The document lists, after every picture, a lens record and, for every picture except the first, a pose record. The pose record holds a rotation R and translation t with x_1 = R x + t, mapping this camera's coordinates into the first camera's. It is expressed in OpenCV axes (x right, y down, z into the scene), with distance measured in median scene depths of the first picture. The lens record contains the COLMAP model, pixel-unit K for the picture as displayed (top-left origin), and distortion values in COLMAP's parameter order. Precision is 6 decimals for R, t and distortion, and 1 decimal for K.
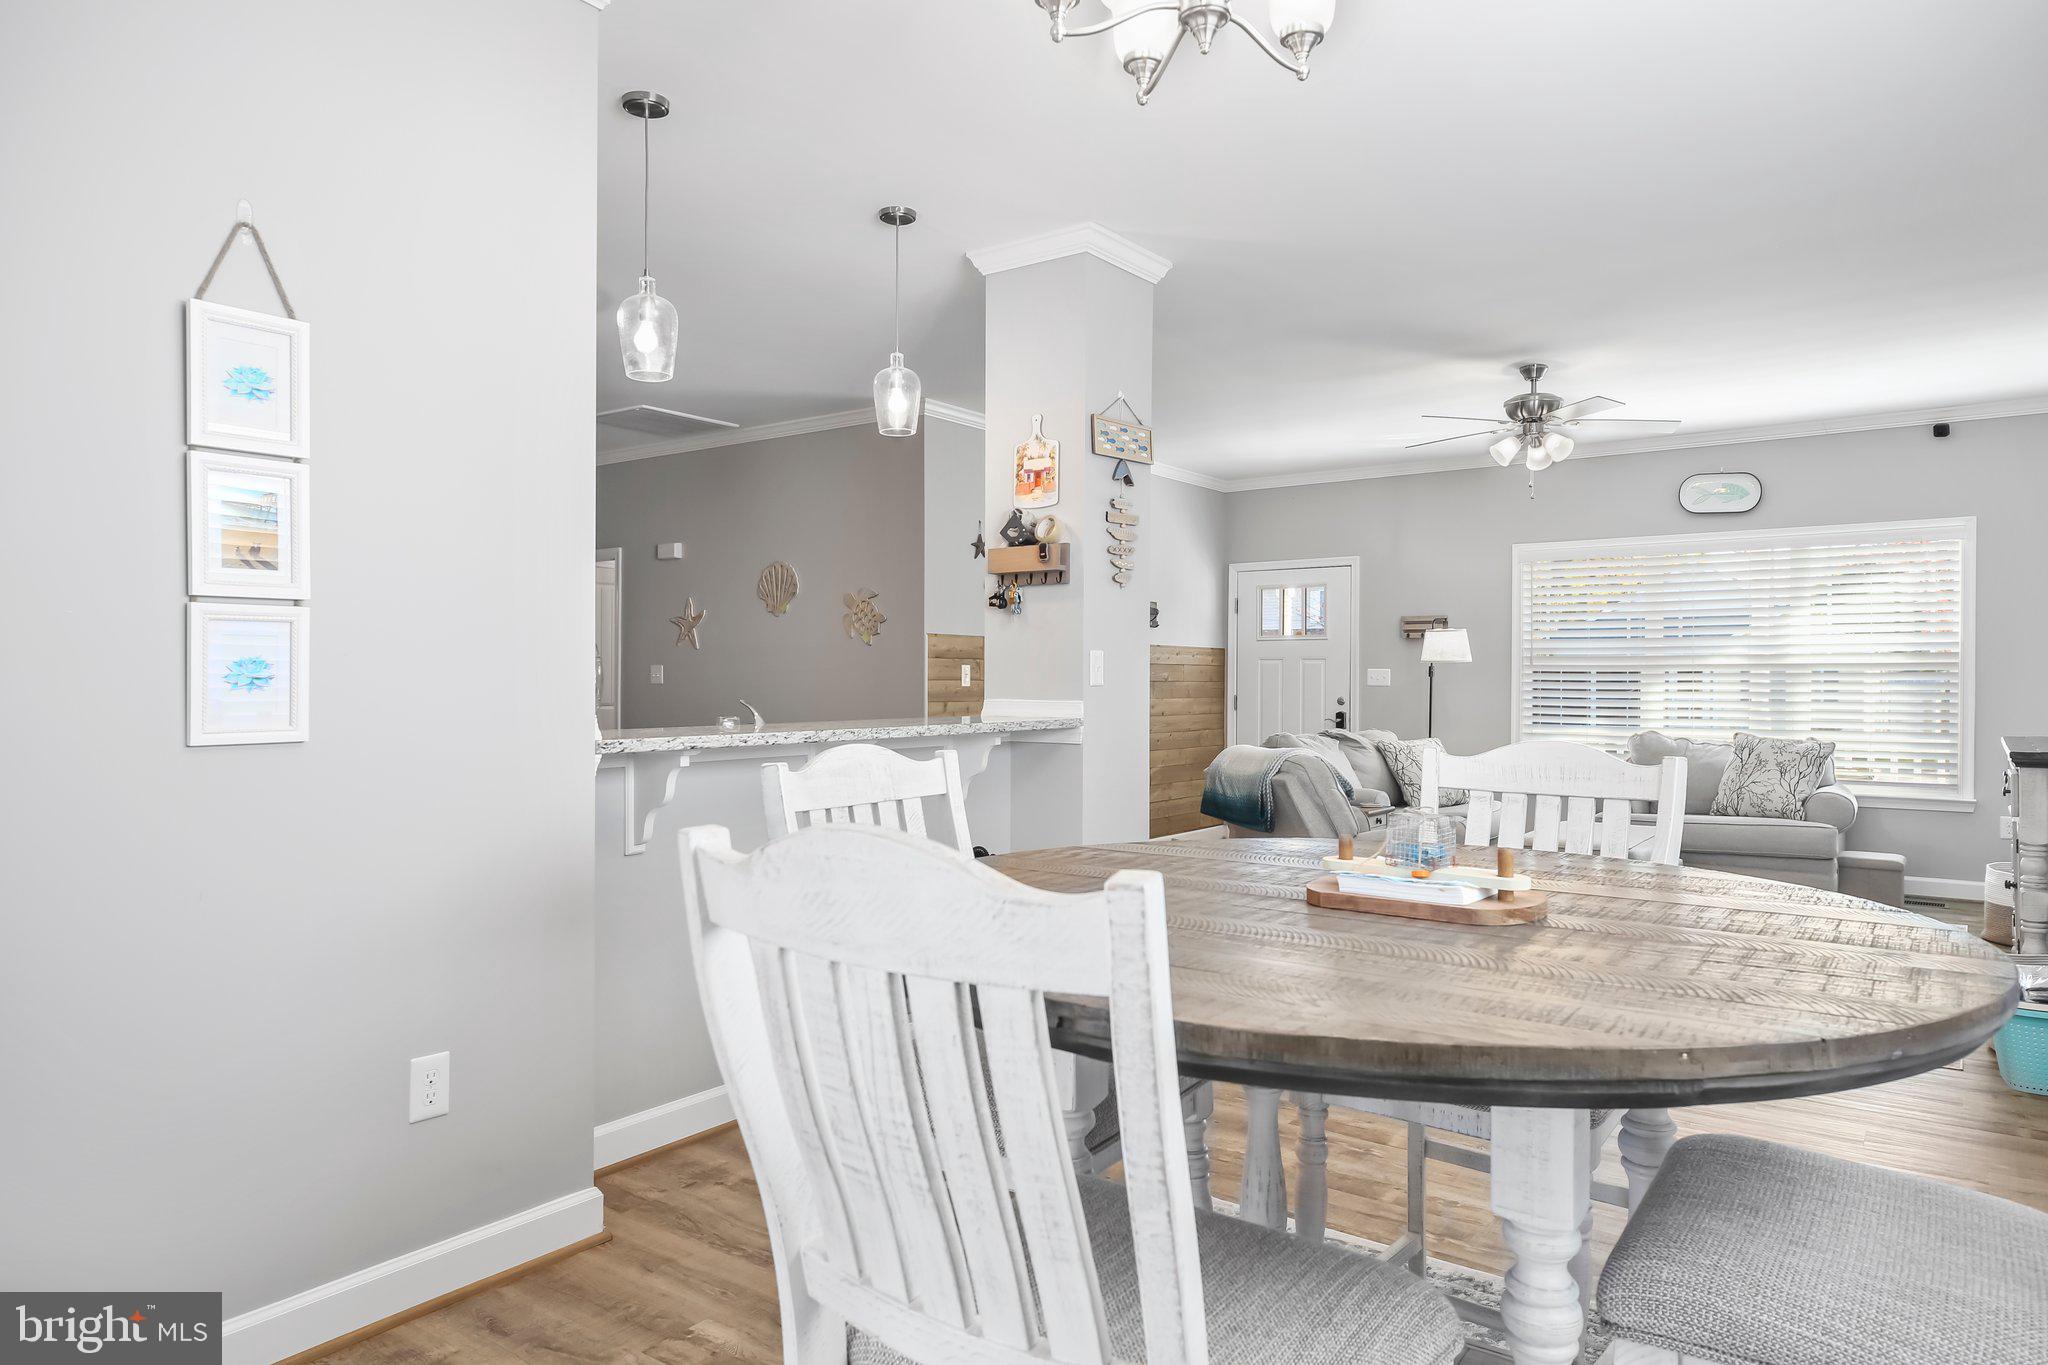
lens RADIAL K [[1293.7, 0, 1017.5], [0, 1293.7, 673.2], [0, 0, 1]] dist [0.006101, 0.000687]
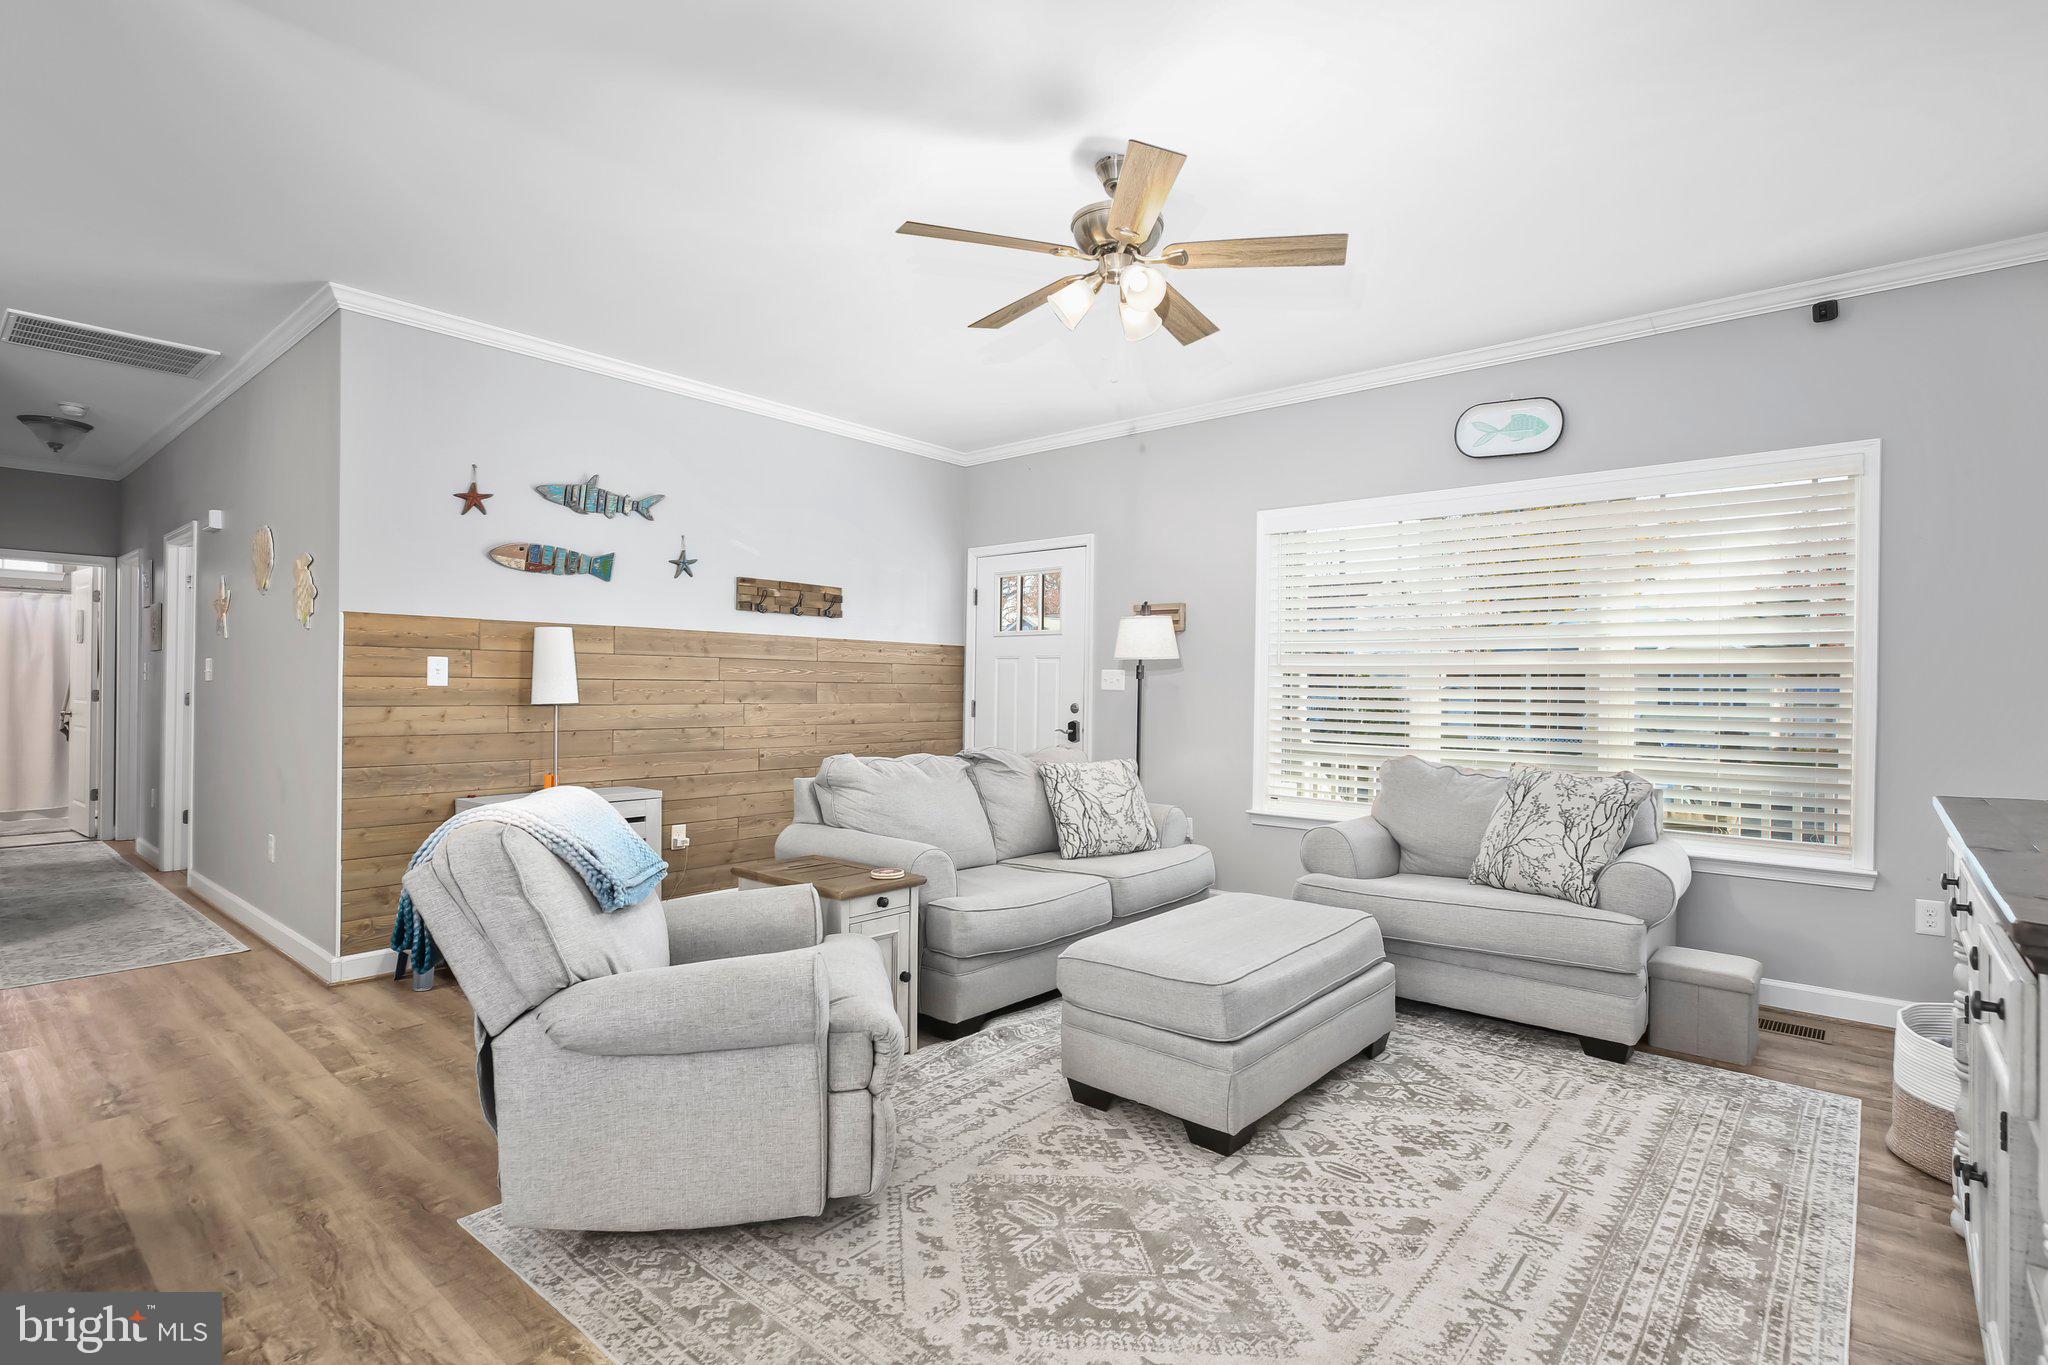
lens RADIAL K [[991.8, 0, 1024.0], [0, 991.8, 682.5], [0, 0, 1]] dist [-0.001300, -0.000710]
pose [[0.997589, 0.007878, -0.068943, 0.316406], [-0.007673, 0.999965, 0.003243, 0.003683], [0.068967, -0.002707, 0.997615, 0.435202]]
